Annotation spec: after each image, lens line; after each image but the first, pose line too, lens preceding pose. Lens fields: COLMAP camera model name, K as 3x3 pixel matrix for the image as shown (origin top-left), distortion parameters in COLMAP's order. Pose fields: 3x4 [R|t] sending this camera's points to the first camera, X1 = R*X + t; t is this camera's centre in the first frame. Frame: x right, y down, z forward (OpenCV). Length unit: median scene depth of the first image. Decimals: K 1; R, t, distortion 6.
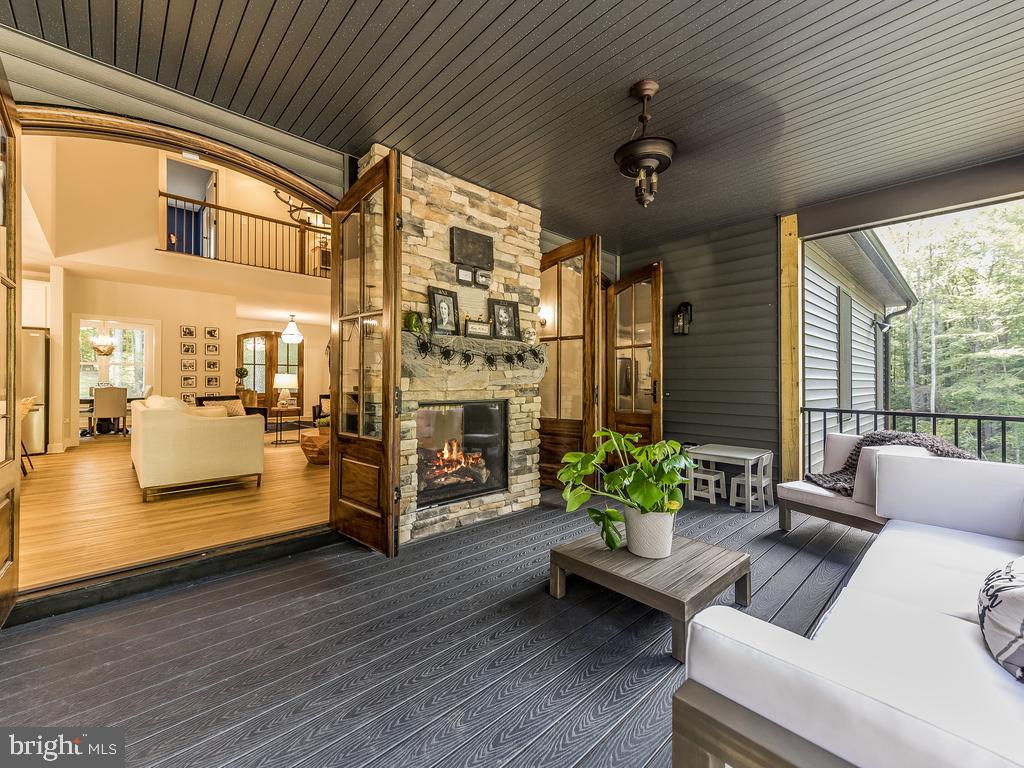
lens RADIAL K [[427.9, 0, 502.7], [0, 427.9, 379.8], [0, 0, 1]] dist [-0.000132, 0.000137]
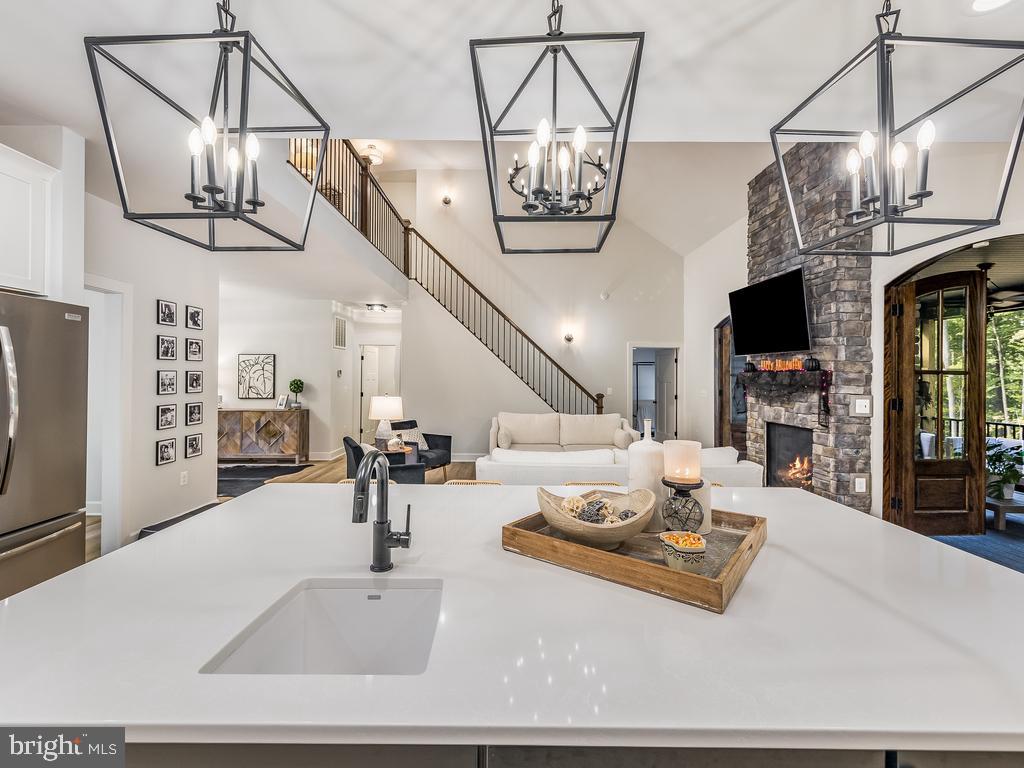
lens RADIAL K [[460.7, 0, 515.1], [0, 460.7, 373.8], [0, 0, 1]] dist [0.011296, 0.000181]
pose [[0.652667, 0.007705, 0.757606, -1.917330], [-0.009251, 0.999955, -0.002200, -0.102406], [-0.757589, -0.005572, 0.652709, 0.803804]]
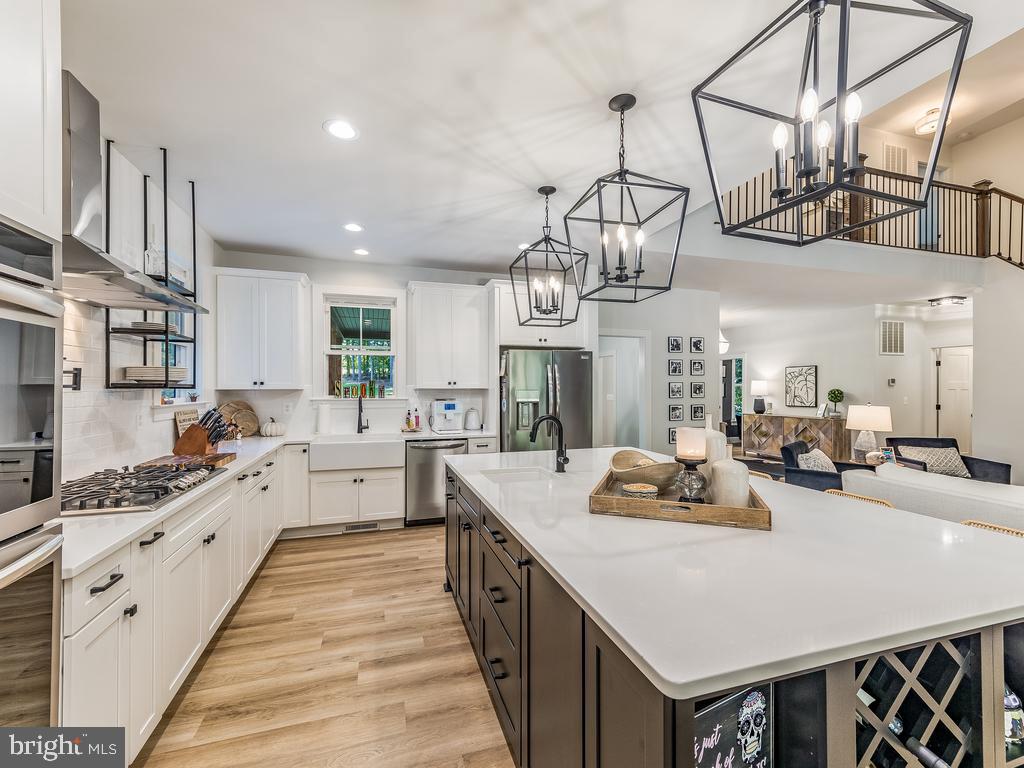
lens RADIAL K [[445.8, 0, 511.6], [0, 445.8, 388.8], [0, 0, 1]] dist [0.001433, -0.000035]
pose [[0.914510, -0.003120, -0.404550, -1.499147], [0.005966, 0.999966, 0.005773, -0.094183], [0.404518, -0.007693, 0.914498, 0.422259]]
